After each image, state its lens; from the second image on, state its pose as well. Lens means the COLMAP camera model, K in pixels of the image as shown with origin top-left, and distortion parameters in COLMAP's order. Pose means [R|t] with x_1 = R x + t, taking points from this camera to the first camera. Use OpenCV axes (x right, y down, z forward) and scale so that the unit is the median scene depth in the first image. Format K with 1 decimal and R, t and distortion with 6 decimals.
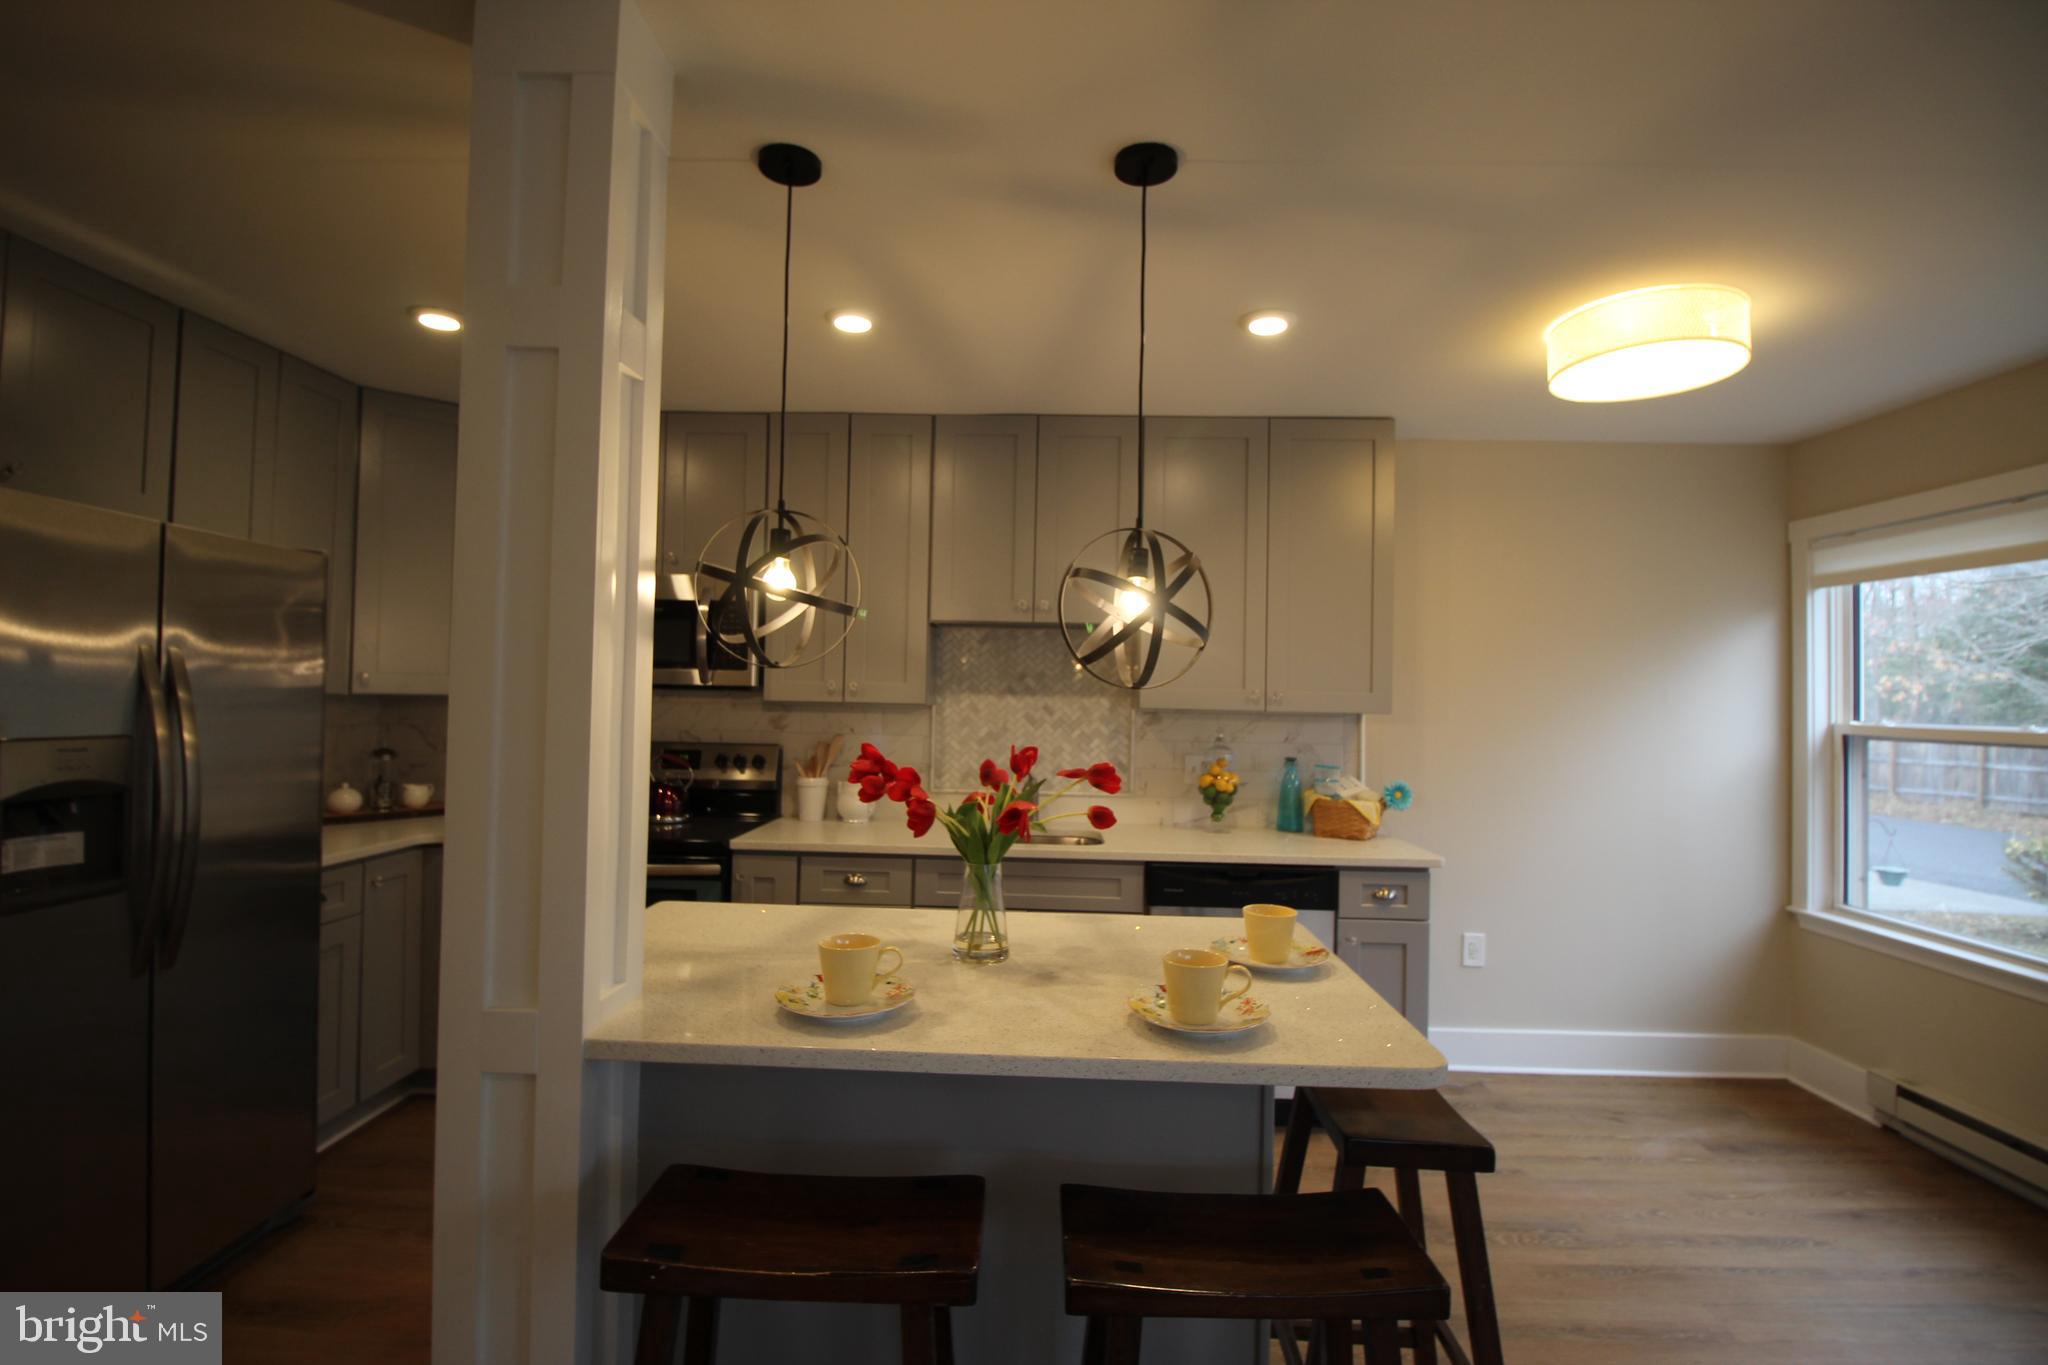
lens RADIAL K [[939.1, 0, 1024.0], [0, 939.1, 682.5], [0, 0, 1]] dist [-0.000978, -0.000317]
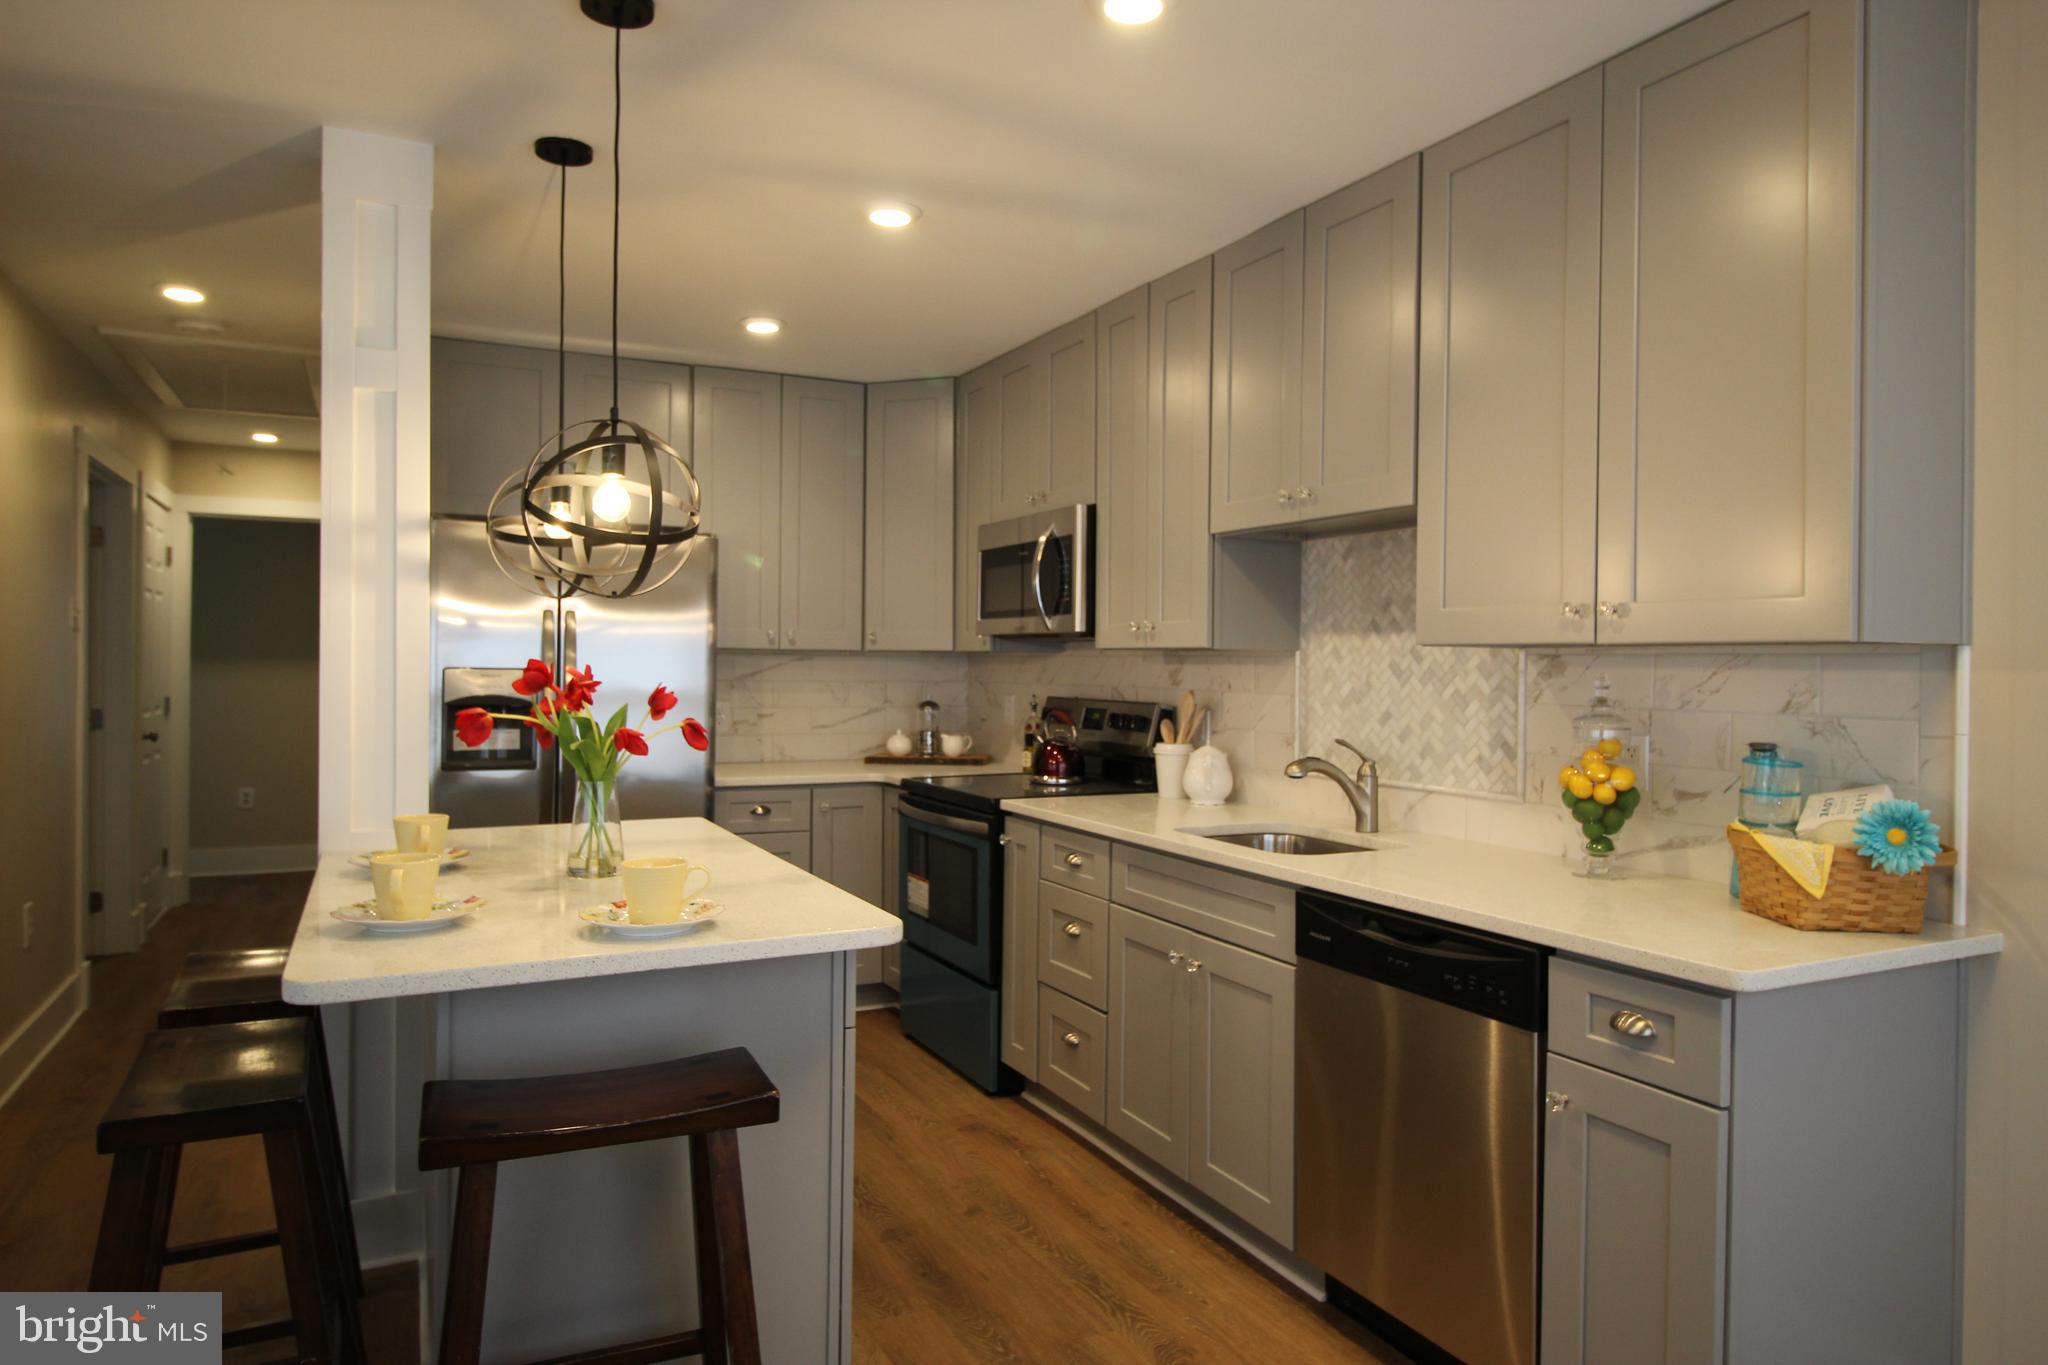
lens RADIAL K [[1272.2, 0, 1013.5], [0, 1272.2, 677.8], [0, 0, 1]] dist [0.000931, -0.001293]
pose [[0.474546, -0.004840, -0.880217, 0.679468], [0.010159, 0.999948, -0.000022, 0.043904], [0.880172, -0.008931, 0.474571, 0.372246]]
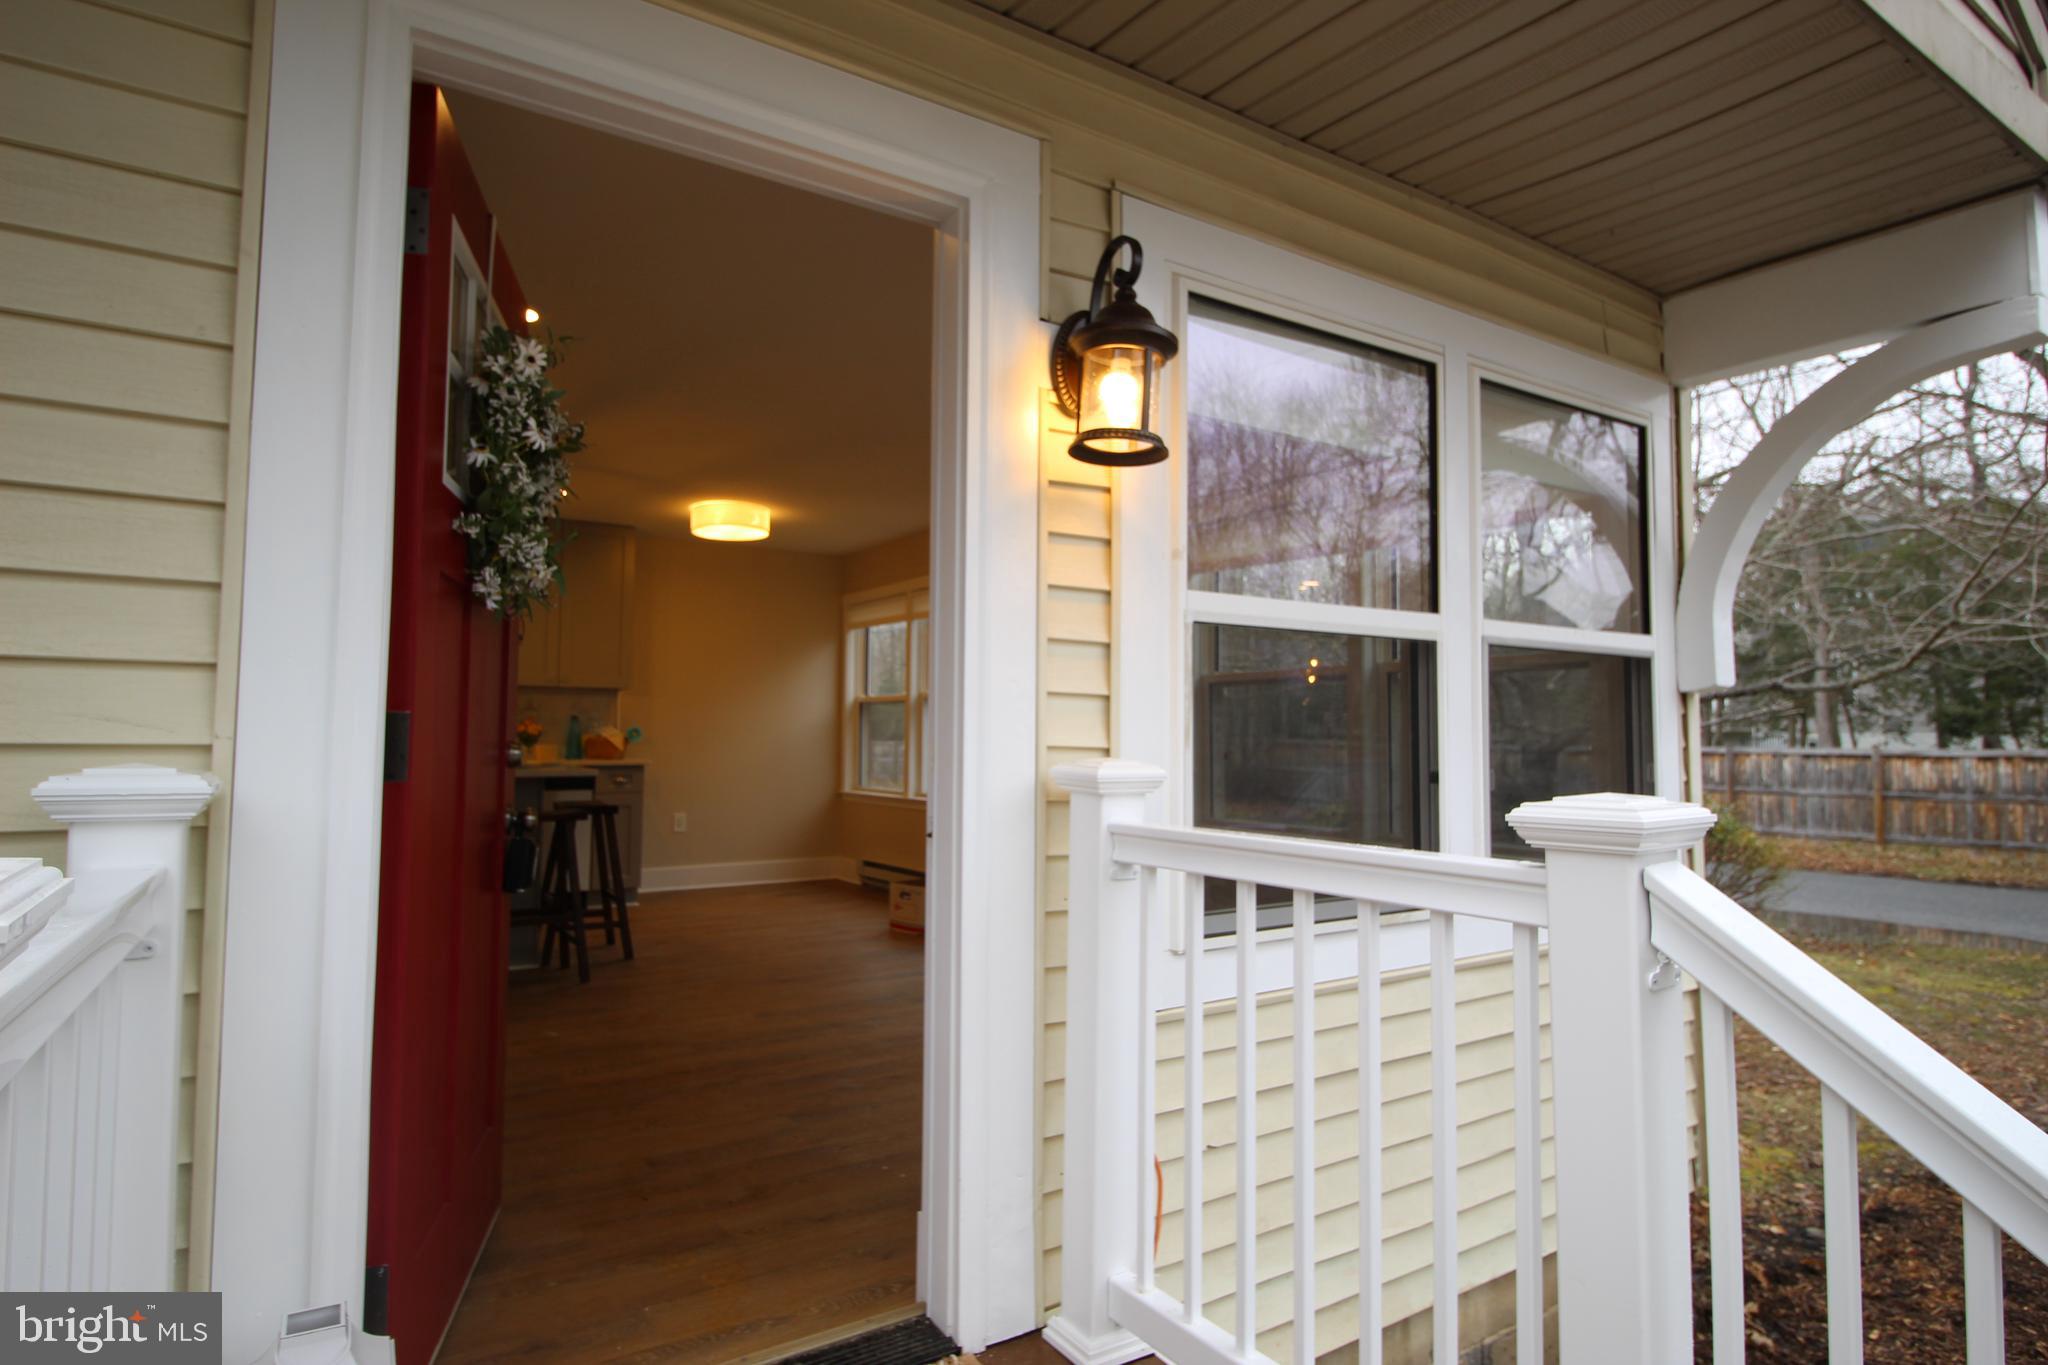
lens RADIAL K [[1106.1, 0, 1011.3], [0, 1106.1, 680.0], [0, 0, 1]] dist [0.000608, -0.001044]
pose [[0.820922, 0.016012, 0.570816, -0.207393], [0.002241, 0.999509, -0.031261, 0.078618], [-0.571036, 0.026942, 0.820483, -1.081460]]
